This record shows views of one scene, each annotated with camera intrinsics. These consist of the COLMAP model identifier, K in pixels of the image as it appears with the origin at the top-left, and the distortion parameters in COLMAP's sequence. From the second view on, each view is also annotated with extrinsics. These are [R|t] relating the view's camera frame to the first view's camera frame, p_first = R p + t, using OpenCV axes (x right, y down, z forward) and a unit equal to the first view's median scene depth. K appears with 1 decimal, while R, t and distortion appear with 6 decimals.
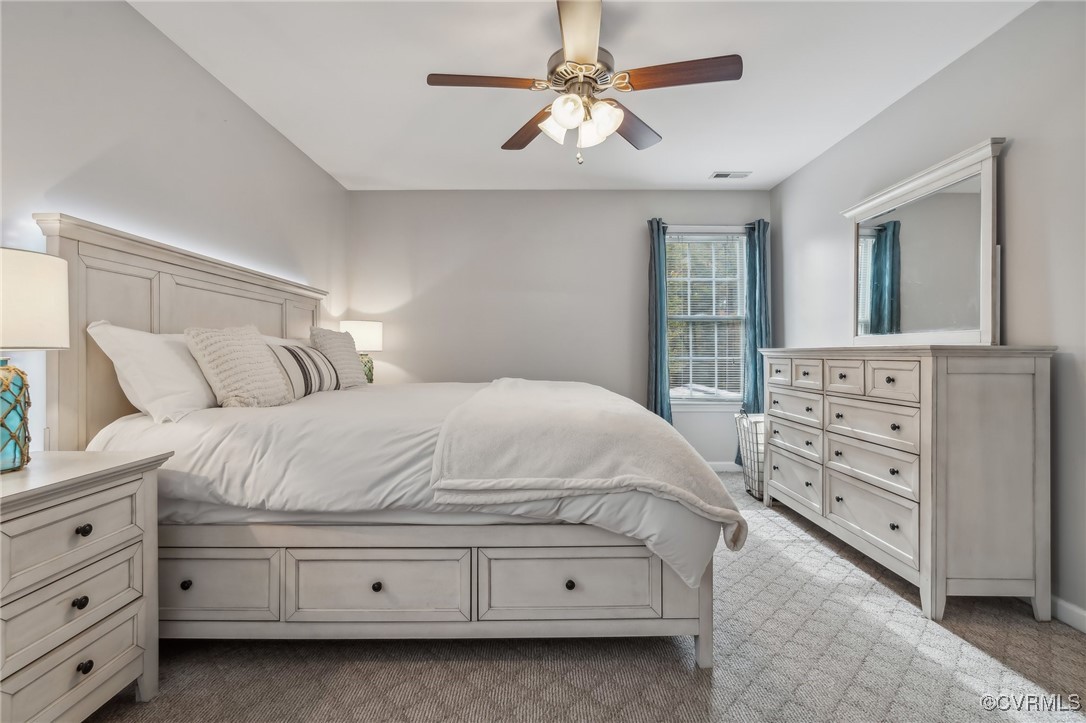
lens RADIAL K [[498.0, 0, 546.3], [0, 498.0, 352.1], [0, 0, 1]] dist [-0.015192, 0.004765]
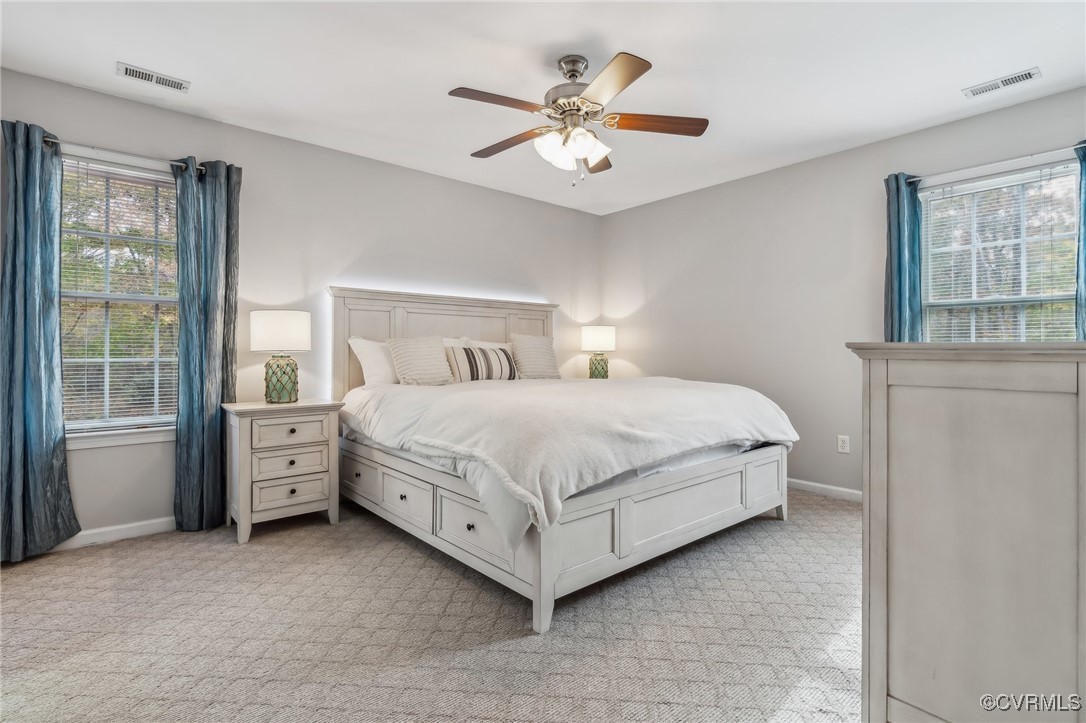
lens RADIAL K [[498.0, 0, 540.0], [0, 498.0, 352.0], [0, 0, 1]] dist [-0.015192, 0.004765]
pose [[0.664863, -0.000120, -0.746966, 1.067115], [0.002421, 0.999995, 0.001995, -0.003440], [0.746962, -0.003135, 0.664860, 0.231013]]
